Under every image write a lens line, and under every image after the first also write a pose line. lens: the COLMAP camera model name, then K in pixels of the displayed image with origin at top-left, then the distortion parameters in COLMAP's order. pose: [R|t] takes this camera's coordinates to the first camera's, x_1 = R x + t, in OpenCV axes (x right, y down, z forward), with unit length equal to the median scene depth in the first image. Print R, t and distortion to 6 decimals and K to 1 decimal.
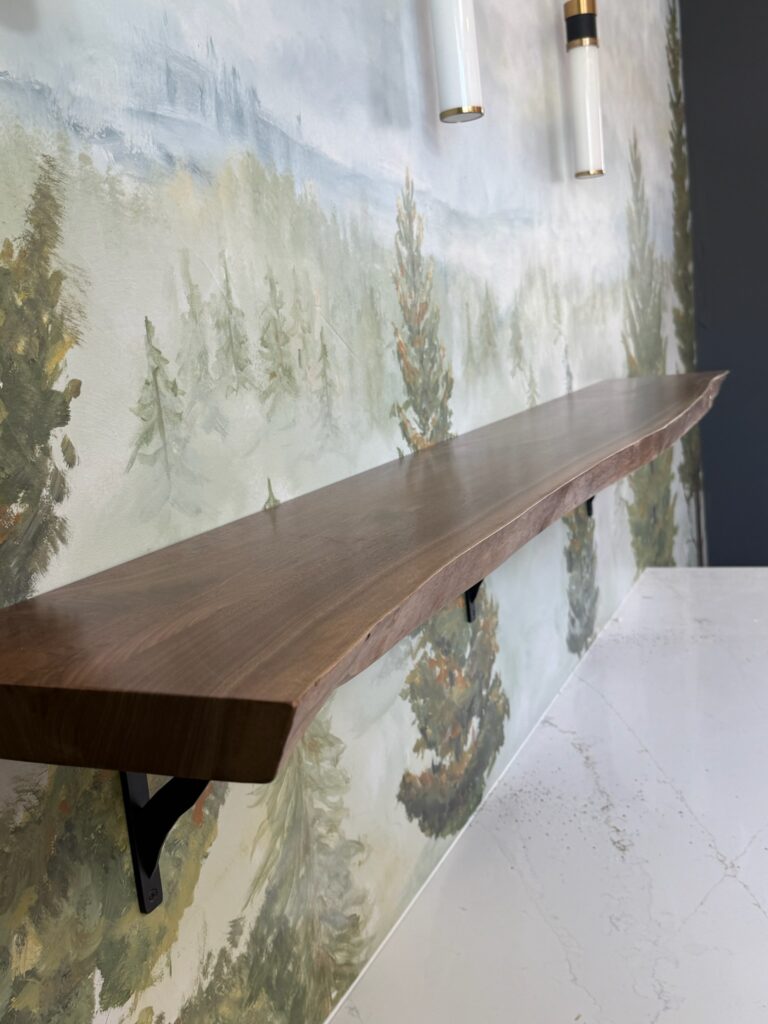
lens RADIAL K [[1015.2, 0, 390.0], [0, 1015.2, 508.4], [0, 0, 1]] dist [0.079176, 0.000000]
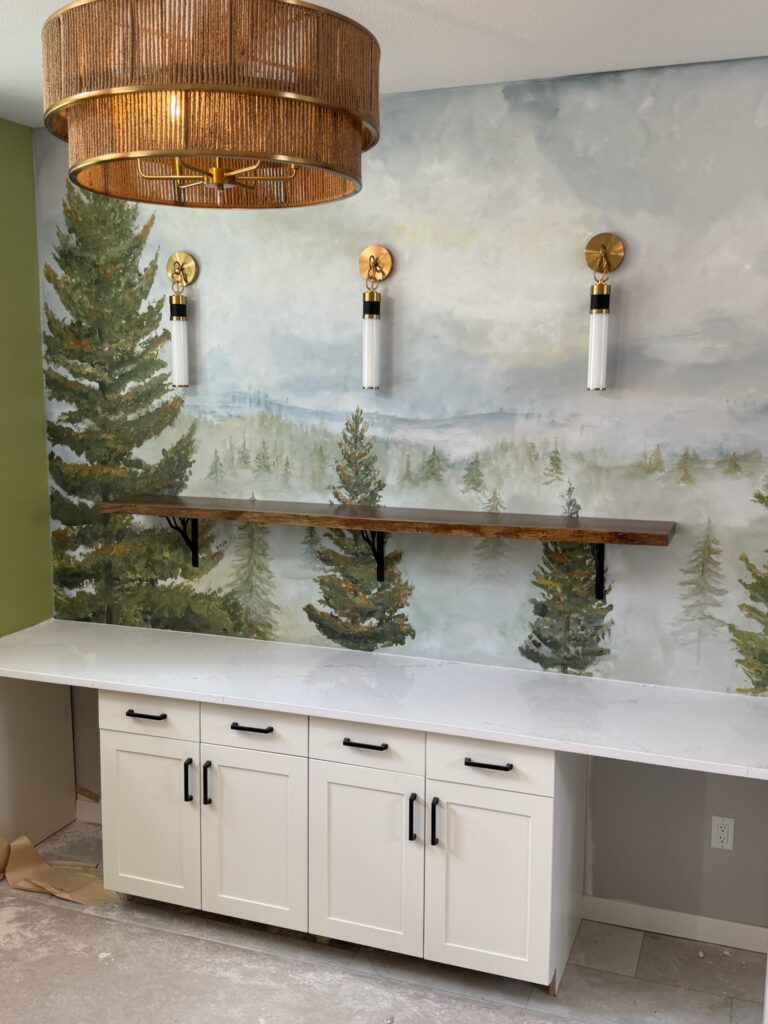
lens RADIAL K [[1015.2, 0, 398.0], [0, 1015.2, 523.2], [0, 0, 1]] dist [0.079176, 0.000000]
pose [[0.070442, 0.244171, -0.967170, 3.559392], [-0.179275, 0.956890, 0.228519, -0.869444], [0.981274, 0.157293, 0.111179, 1.091324]]
